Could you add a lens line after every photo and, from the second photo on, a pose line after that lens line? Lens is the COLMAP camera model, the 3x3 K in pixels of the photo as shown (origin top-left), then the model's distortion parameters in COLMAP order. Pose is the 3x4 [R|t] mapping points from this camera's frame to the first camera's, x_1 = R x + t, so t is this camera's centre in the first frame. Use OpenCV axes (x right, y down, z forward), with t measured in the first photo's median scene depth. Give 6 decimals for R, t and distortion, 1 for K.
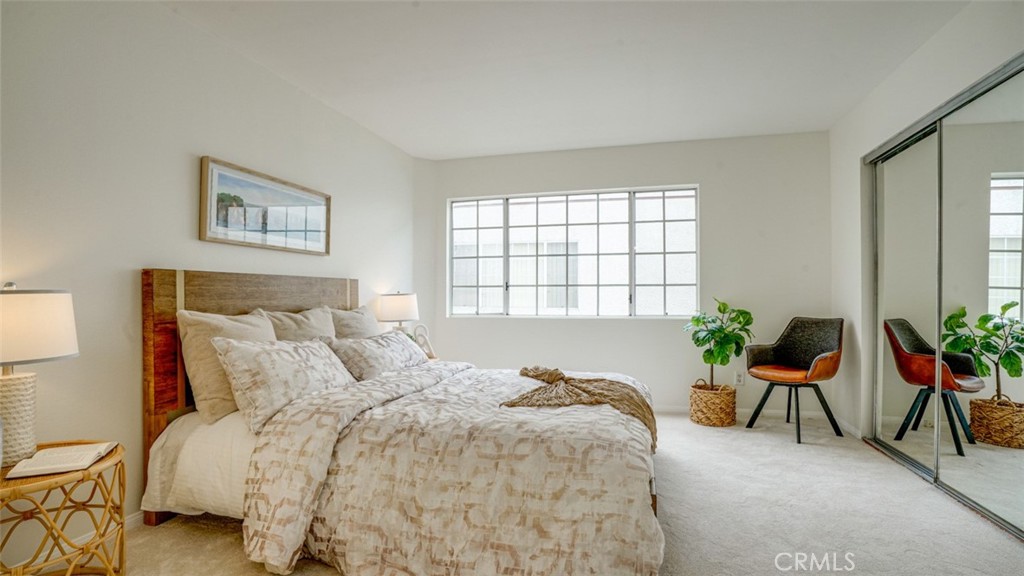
lens RADIAL K [[483.0, 0, 512.0], [0, 483.0, 288.0], [0, 0, 1]] dist [-0.001542, 0.000073]
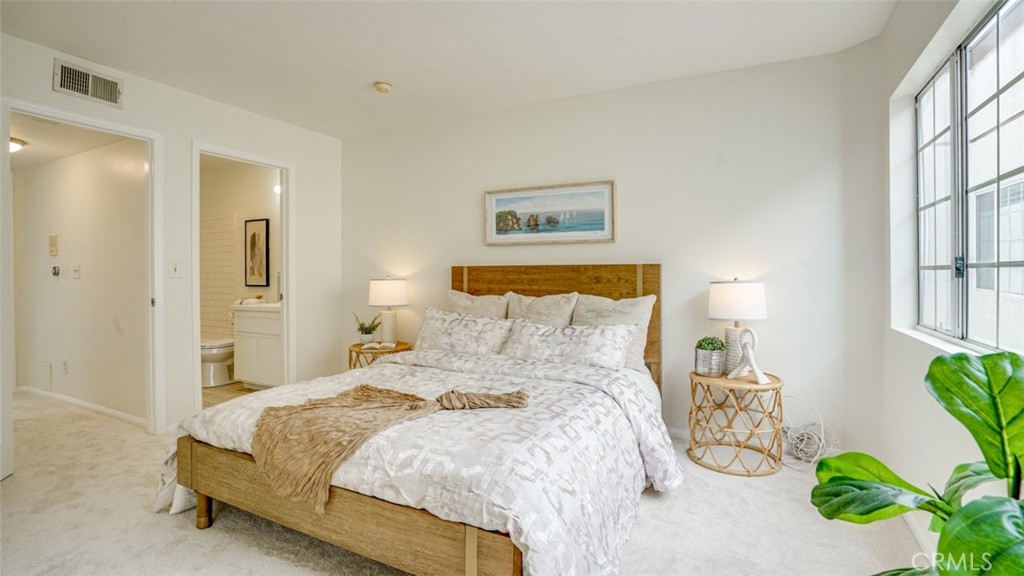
lens RADIAL K [[483.0, 0, 512.0], [0, 483.0, 288.0], [0, 0, 1]] dist [-0.001542, 0.000073]
pose [[-0.222532, 0.023942, -0.974631, 0.746450], [0.009091, 0.999706, 0.022482, 0.002327], [0.974883, -0.003858, -0.222684, 1.227943]]
